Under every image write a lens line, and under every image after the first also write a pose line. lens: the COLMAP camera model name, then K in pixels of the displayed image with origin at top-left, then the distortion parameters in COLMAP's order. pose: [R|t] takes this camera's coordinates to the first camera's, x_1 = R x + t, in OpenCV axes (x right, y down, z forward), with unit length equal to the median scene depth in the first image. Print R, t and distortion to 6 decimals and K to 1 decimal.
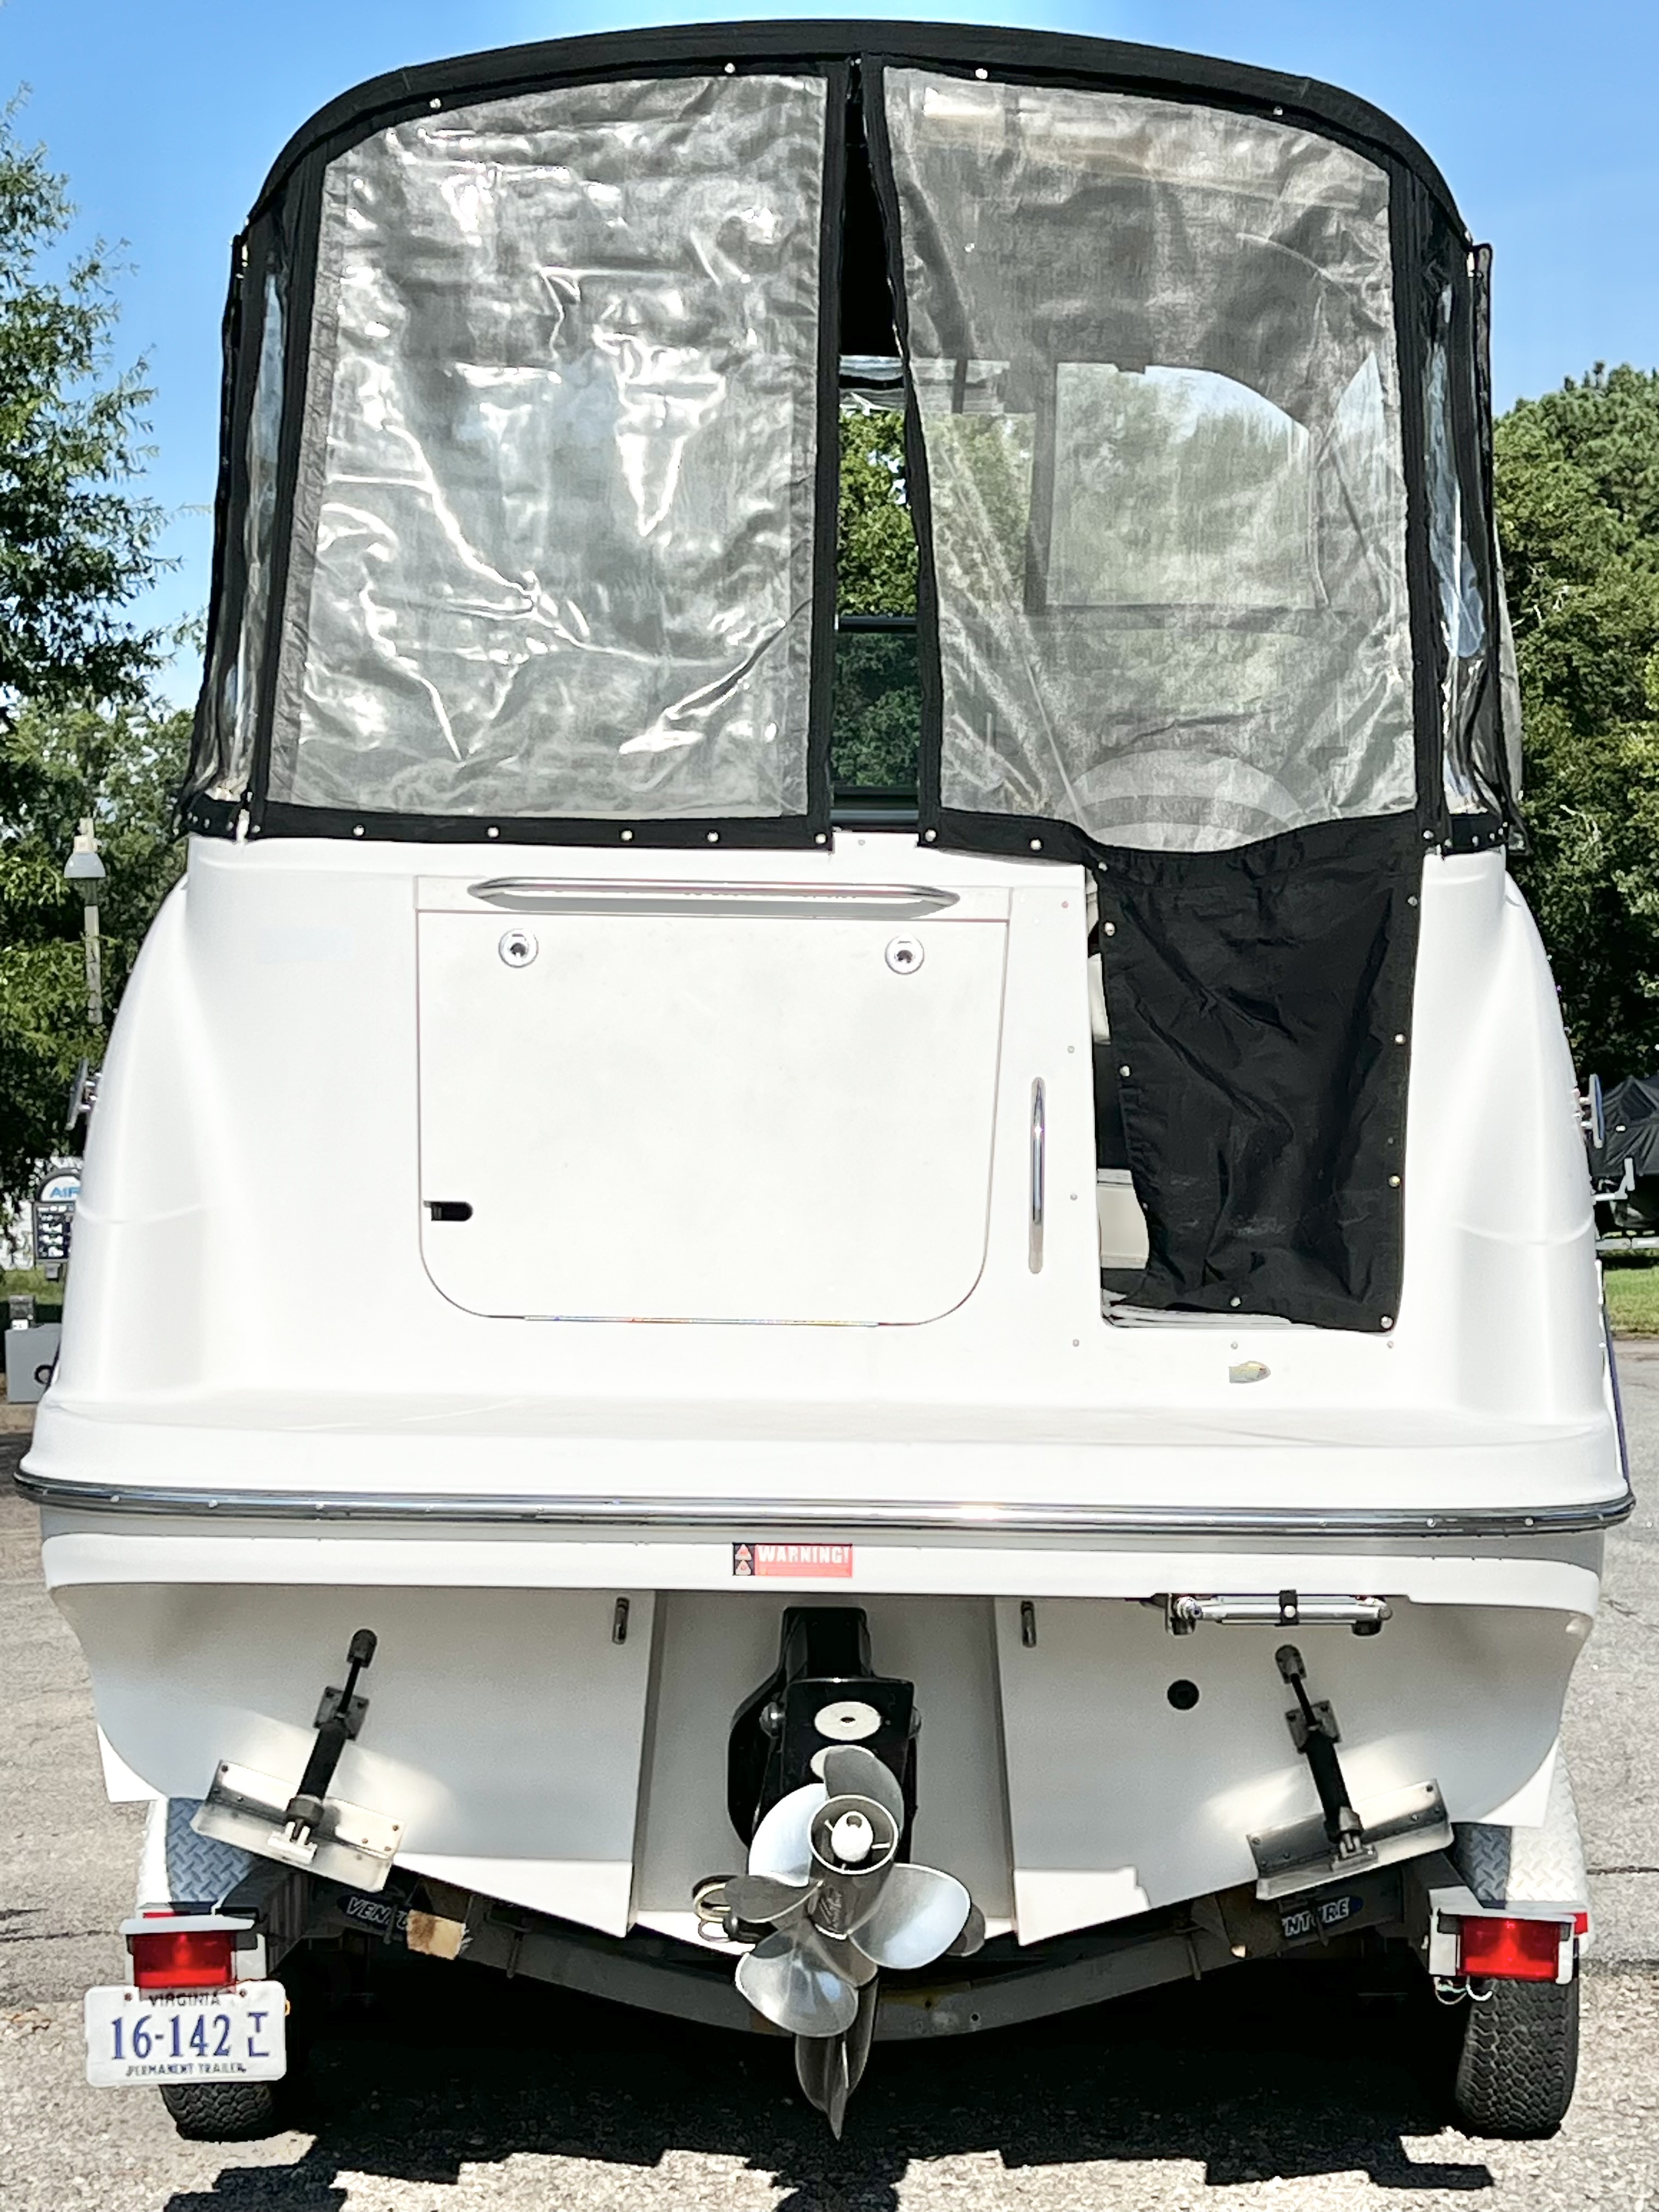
lens RADIAL K [[4322.5, 0, 835.4], [0, 4322.5, 1118.5], [0, 0, 1]] dist [0.181167, 0.000000]
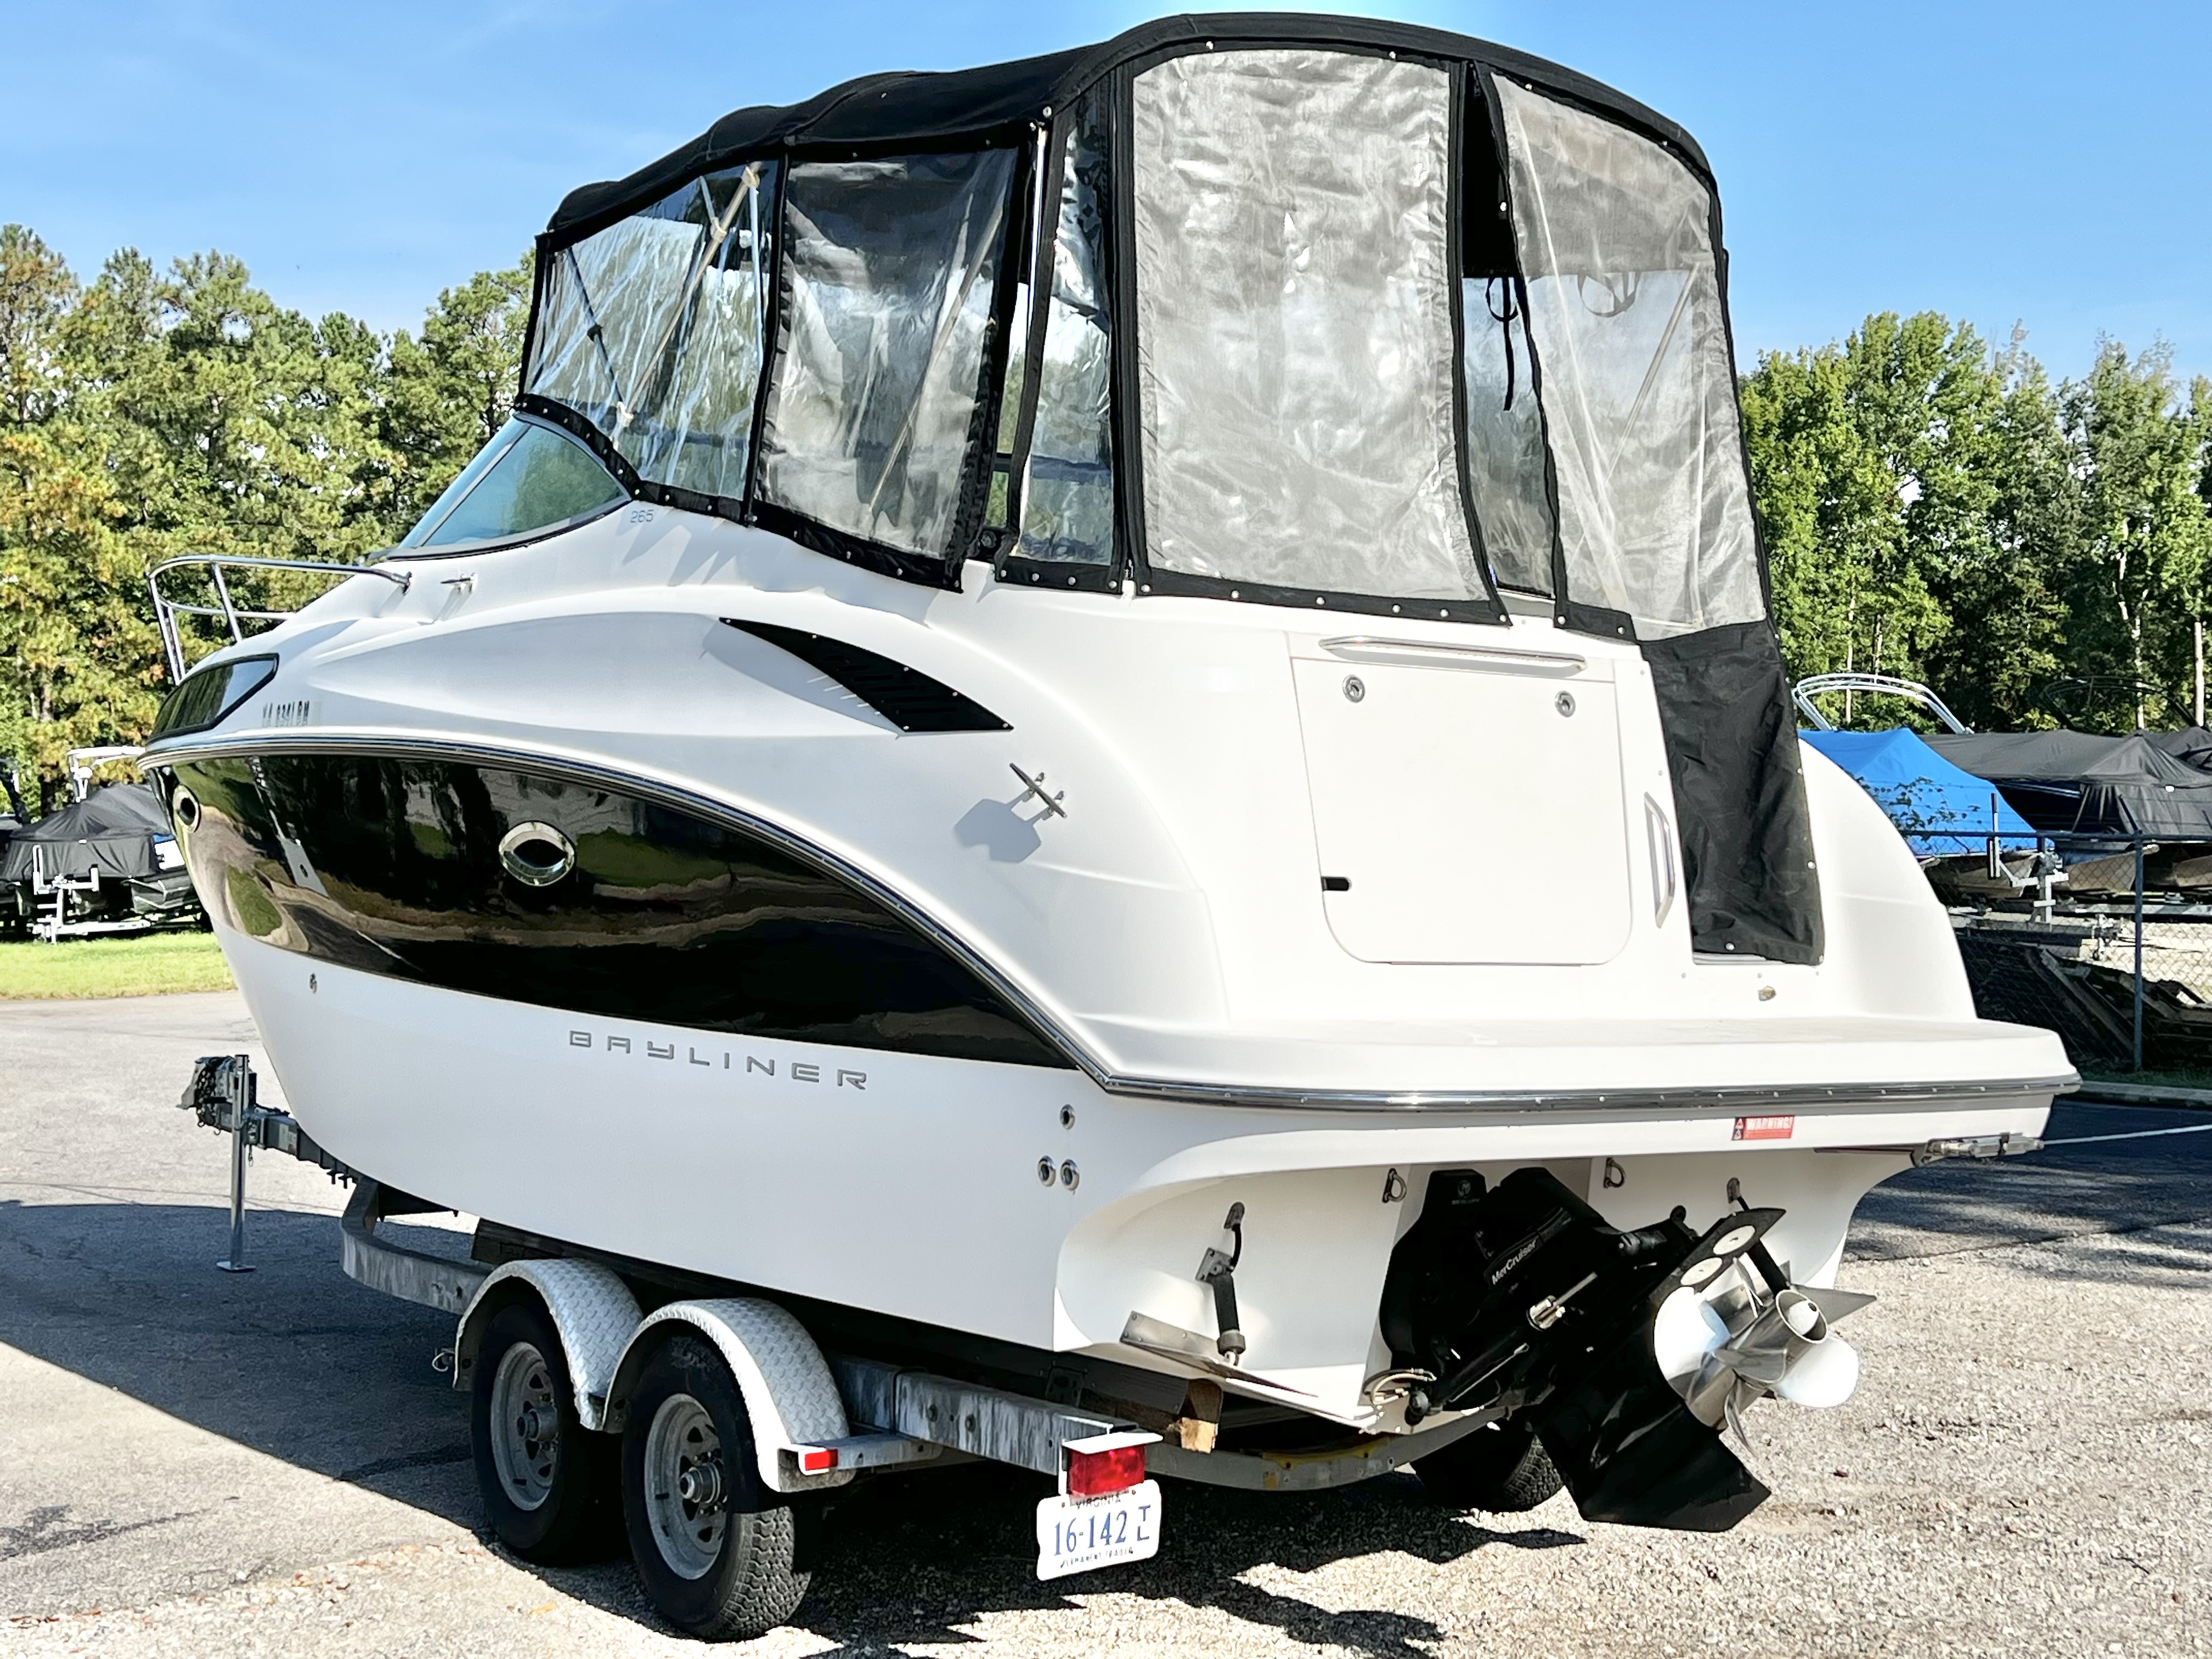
lens RADIAL K [[3073.5, 0, 1108.8], [0, 3073.5, 827.2], [0, 0, 1]] dist [0.176571, 0.000000]
pose [[0.800012, 0.013429, 0.599833, -0.691268], [-0.009289, 0.999907, -0.009996, 0.013654], [-0.599911, 0.002425, 0.800063, 0.274424]]
